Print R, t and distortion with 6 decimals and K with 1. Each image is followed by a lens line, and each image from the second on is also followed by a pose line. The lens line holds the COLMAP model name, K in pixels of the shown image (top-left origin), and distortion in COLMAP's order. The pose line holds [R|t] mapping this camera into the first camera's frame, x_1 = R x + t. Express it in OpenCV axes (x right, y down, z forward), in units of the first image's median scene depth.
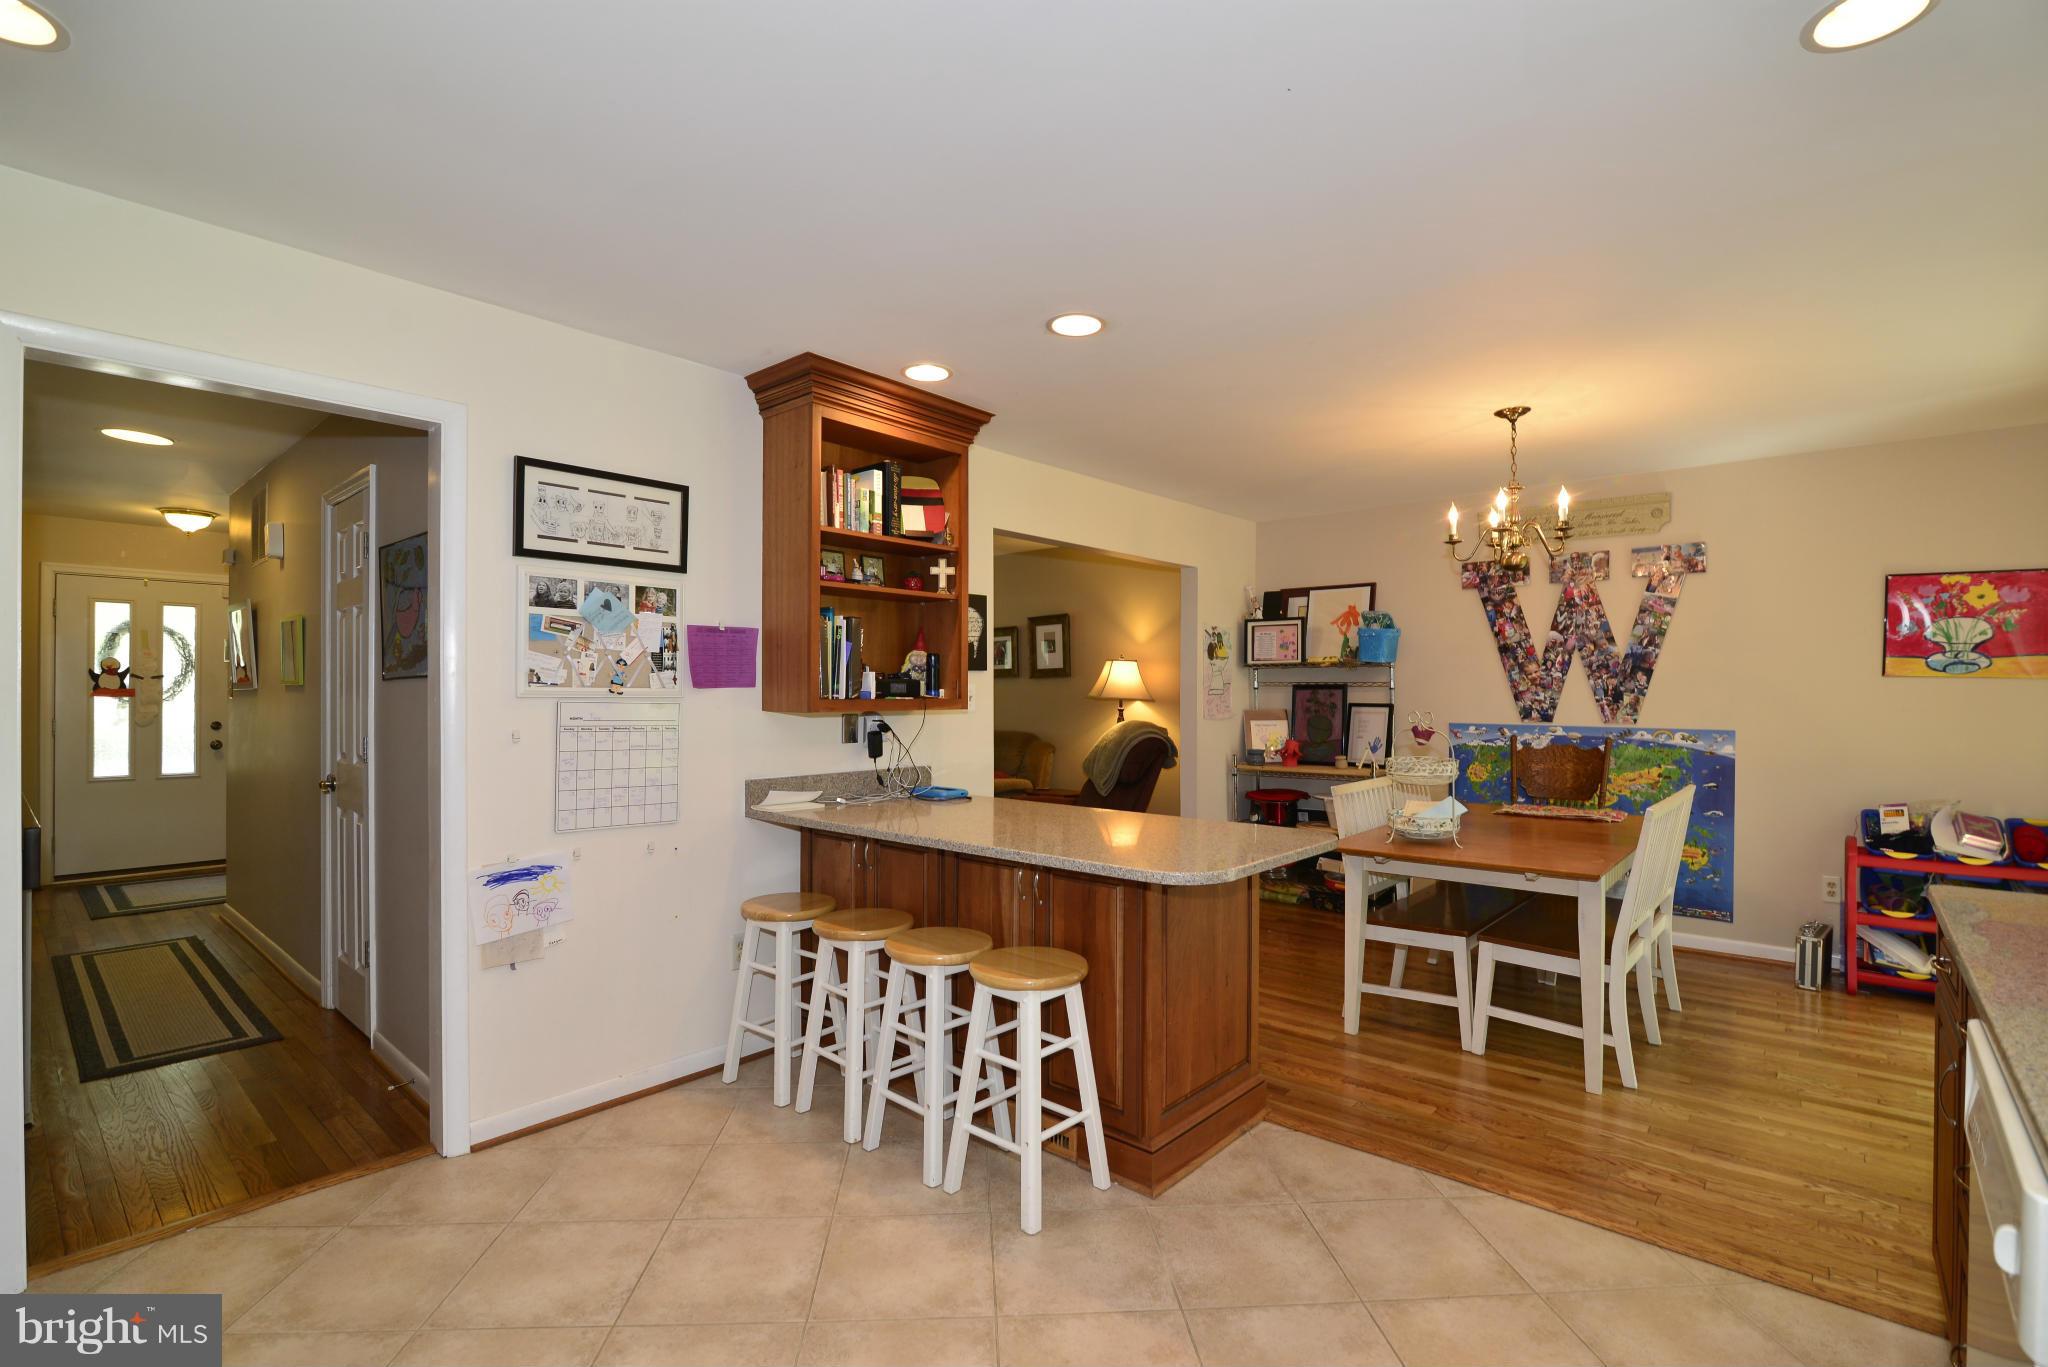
lens RADIAL K [[932.5, 0, 1033.2], [0, 932.5, 690.7], [0, 0, 1]] dist [-0.024103, 0.002098]
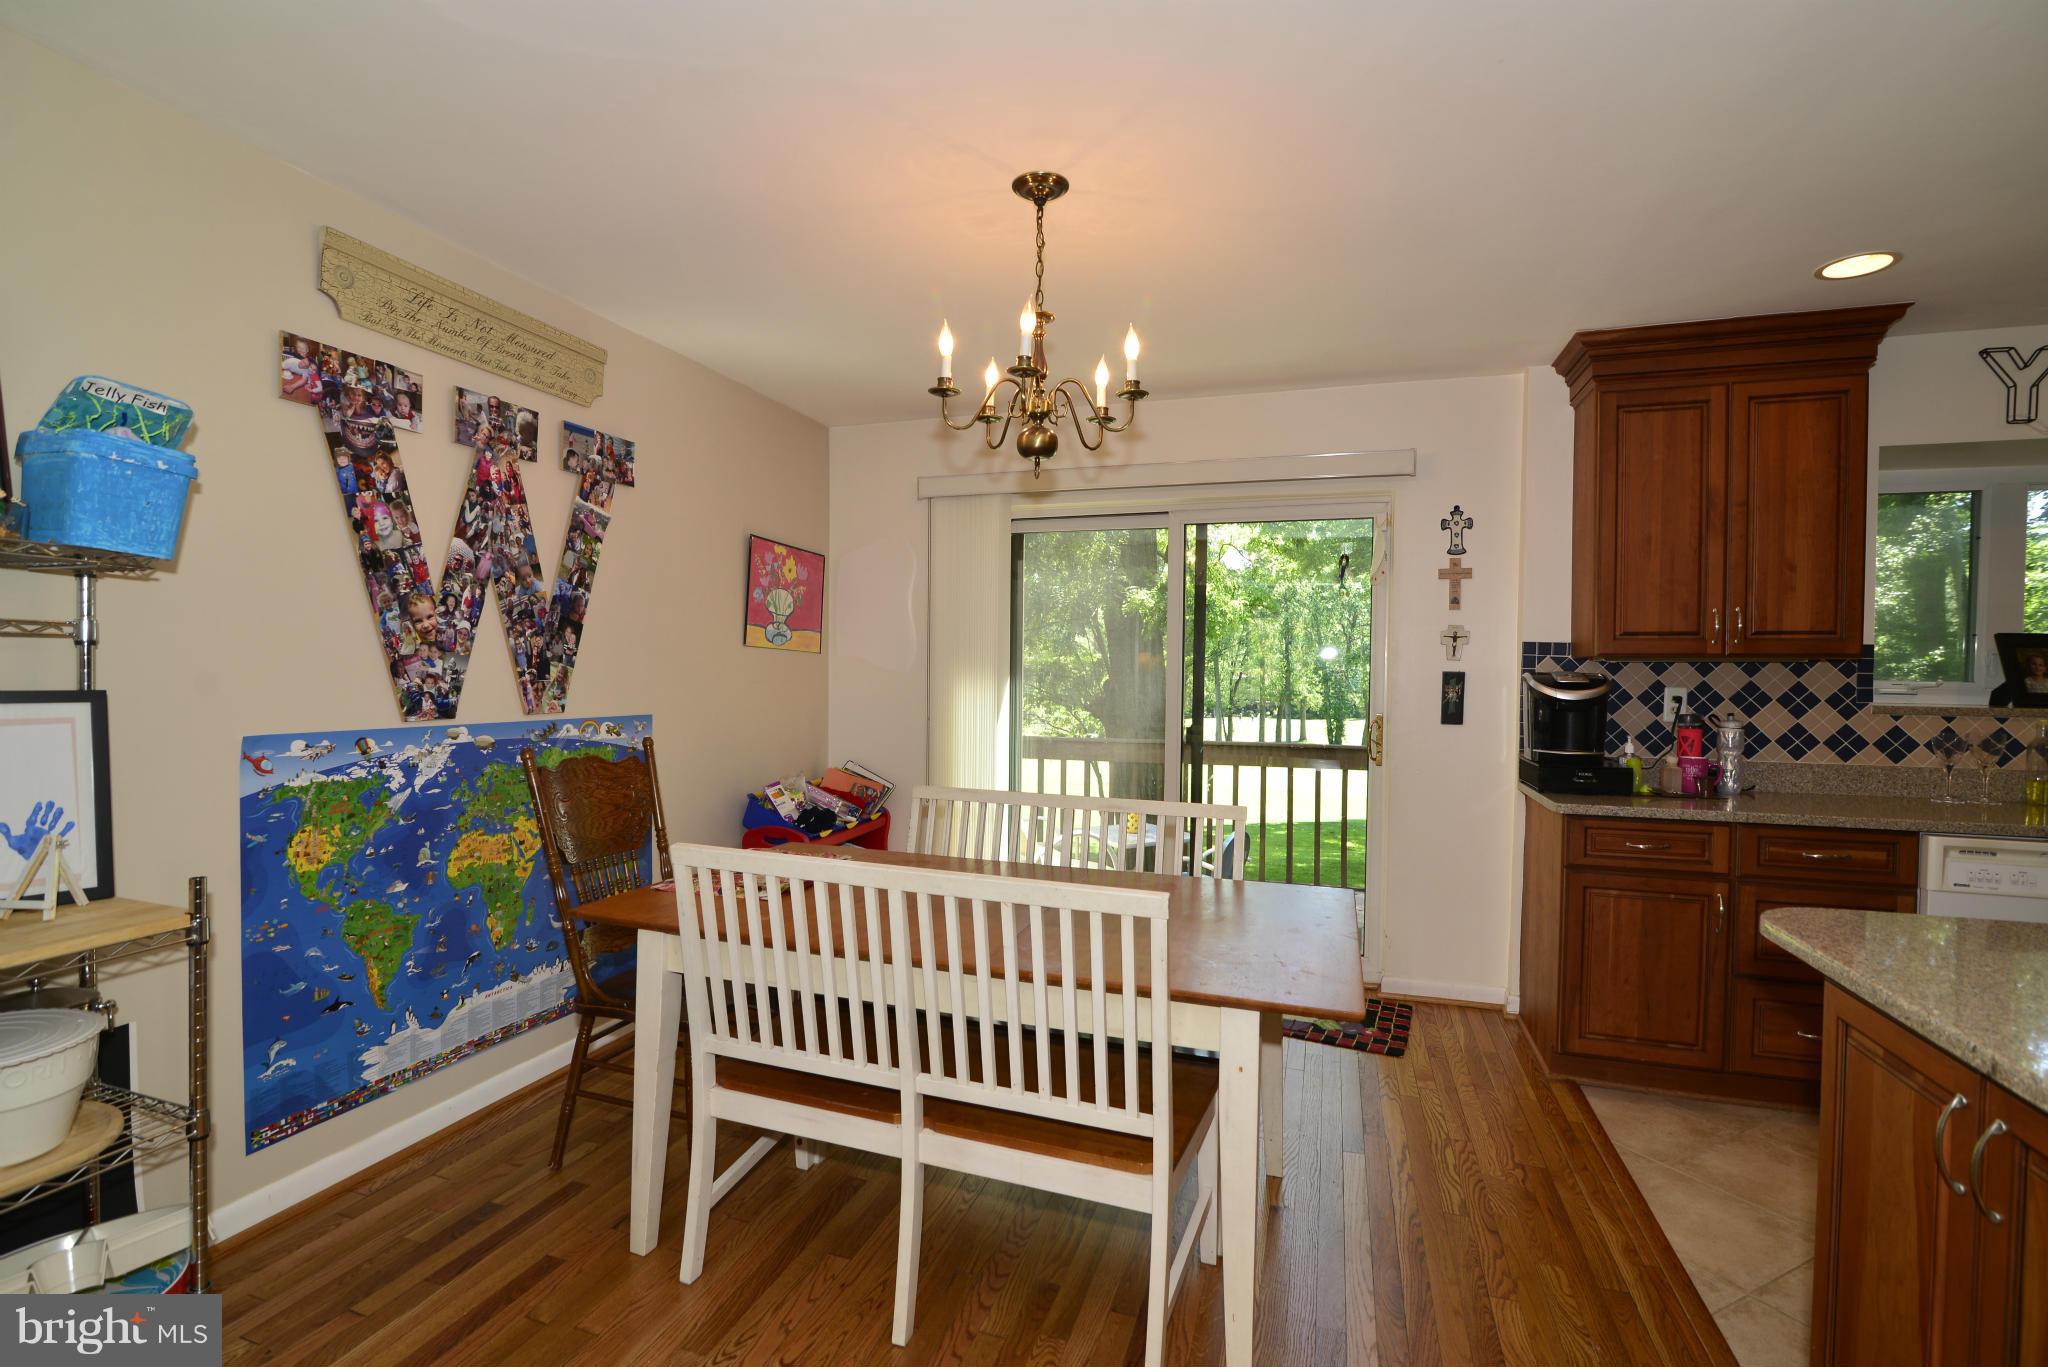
lens RADIAL K [[932.5, 0, 1014.9], [0, 932.5, 688.8], [0, 0, 1]] dist [-0.024103, 0.002098]
pose [[-0.372424, -0.024456, 0.927740, -0.027400], [-0.011857, 0.999697, 0.021593, 0.004444], [-0.927987, -0.002958, -0.372601, 1.245916]]
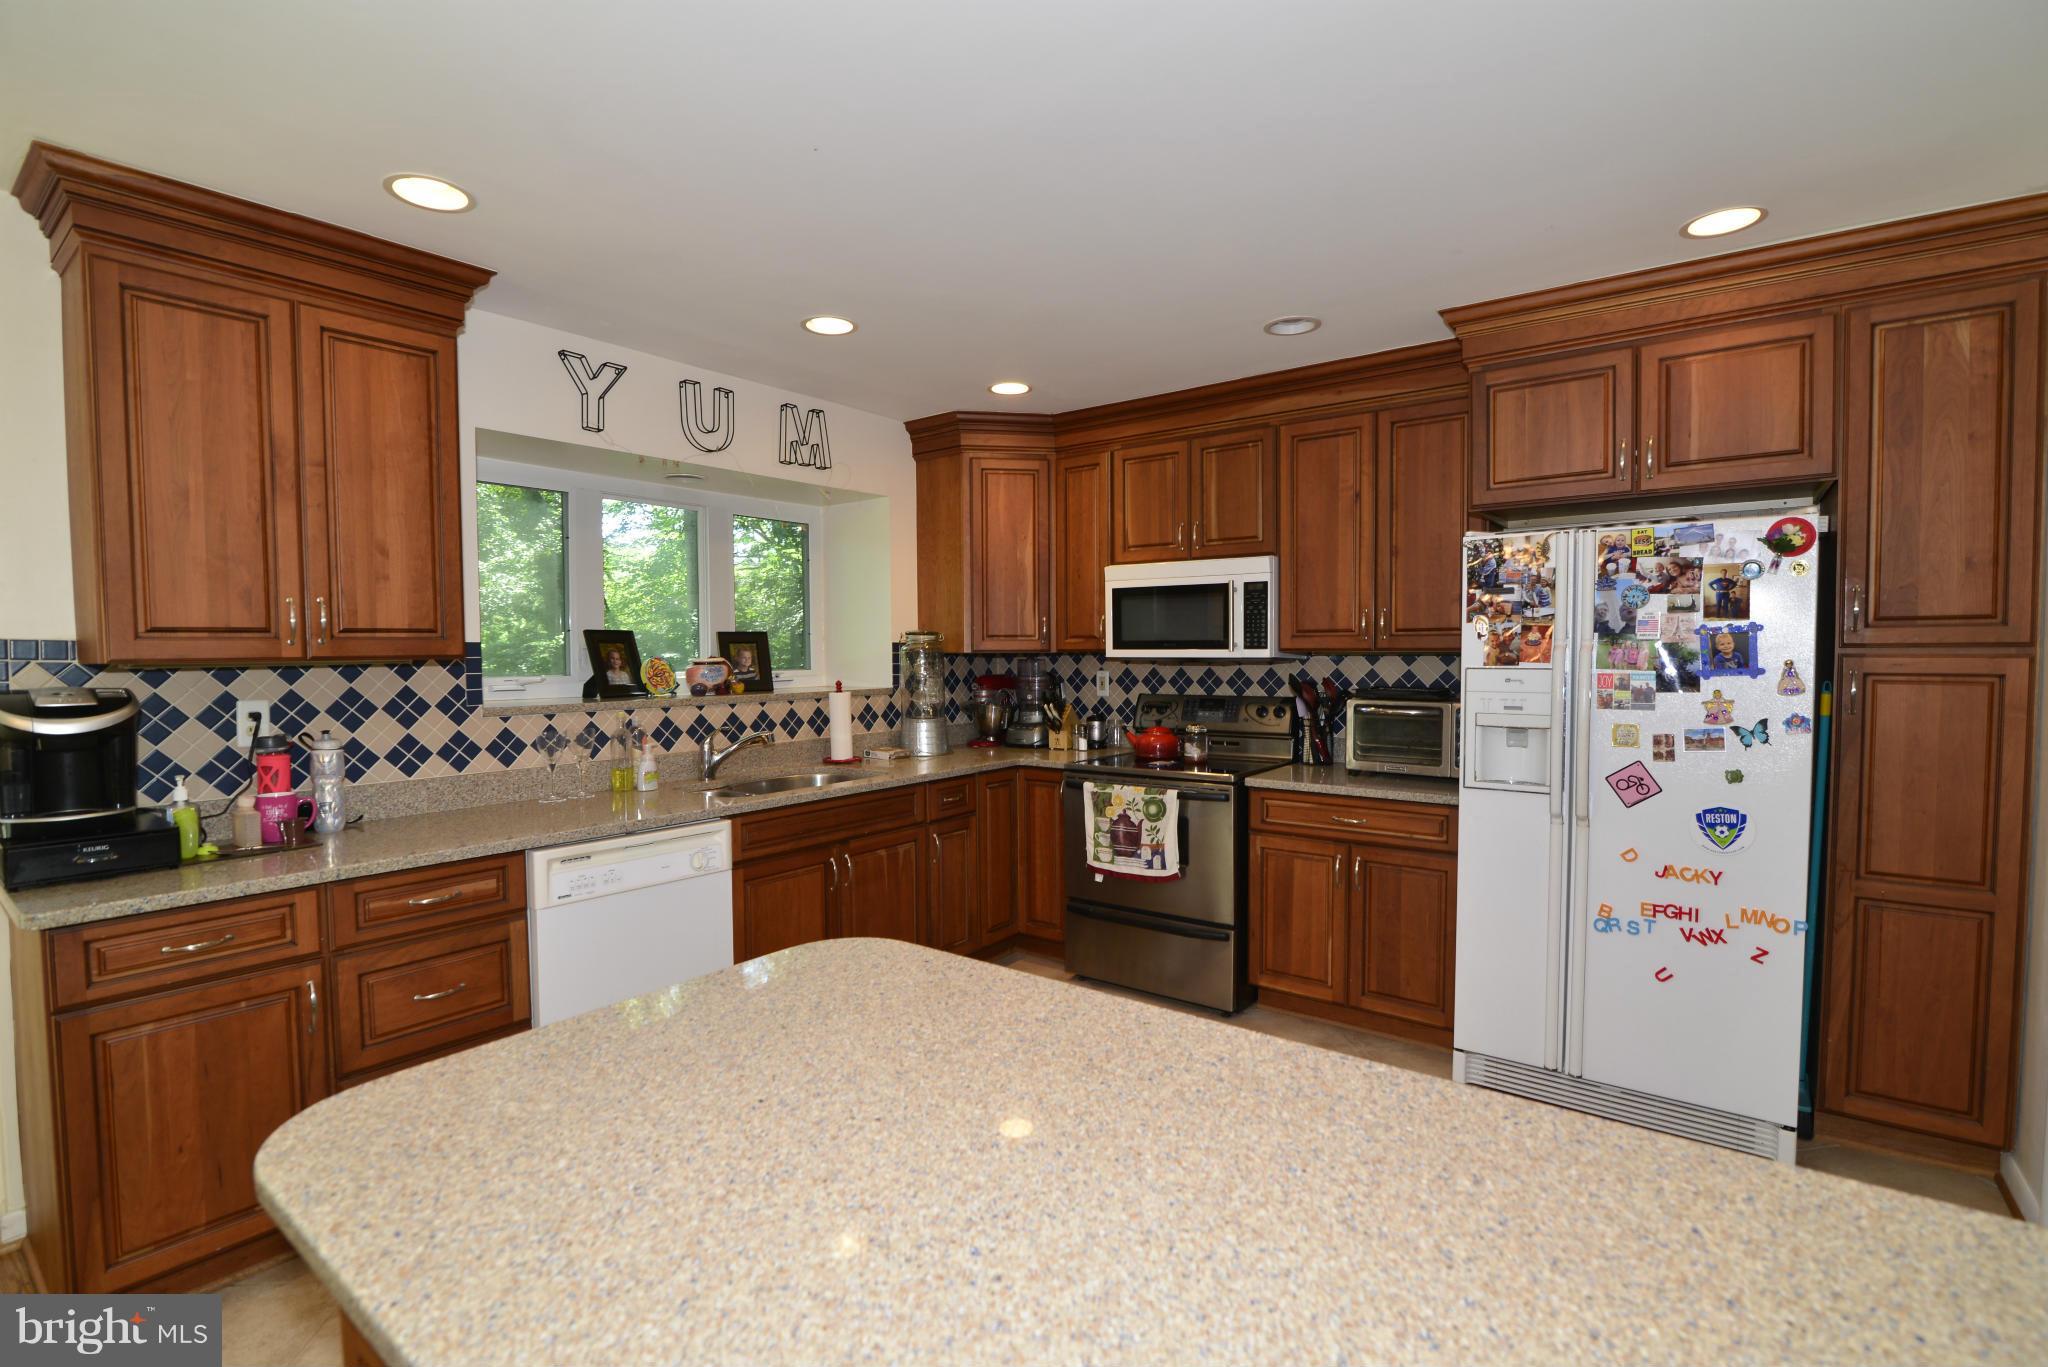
lens RADIAL K [[932.5, 0, 1020.7], [0, 932.5, 689.9], [0, 0, 1]] dist [-0.024103, 0.002098]
pose [[-0.998099, 0.008056, -0.061094, 0.047910], [0.005460, 0.999080, 0.042538, -0.017883], [0.061381, 0.042123, -0.997225, 1.015264]]
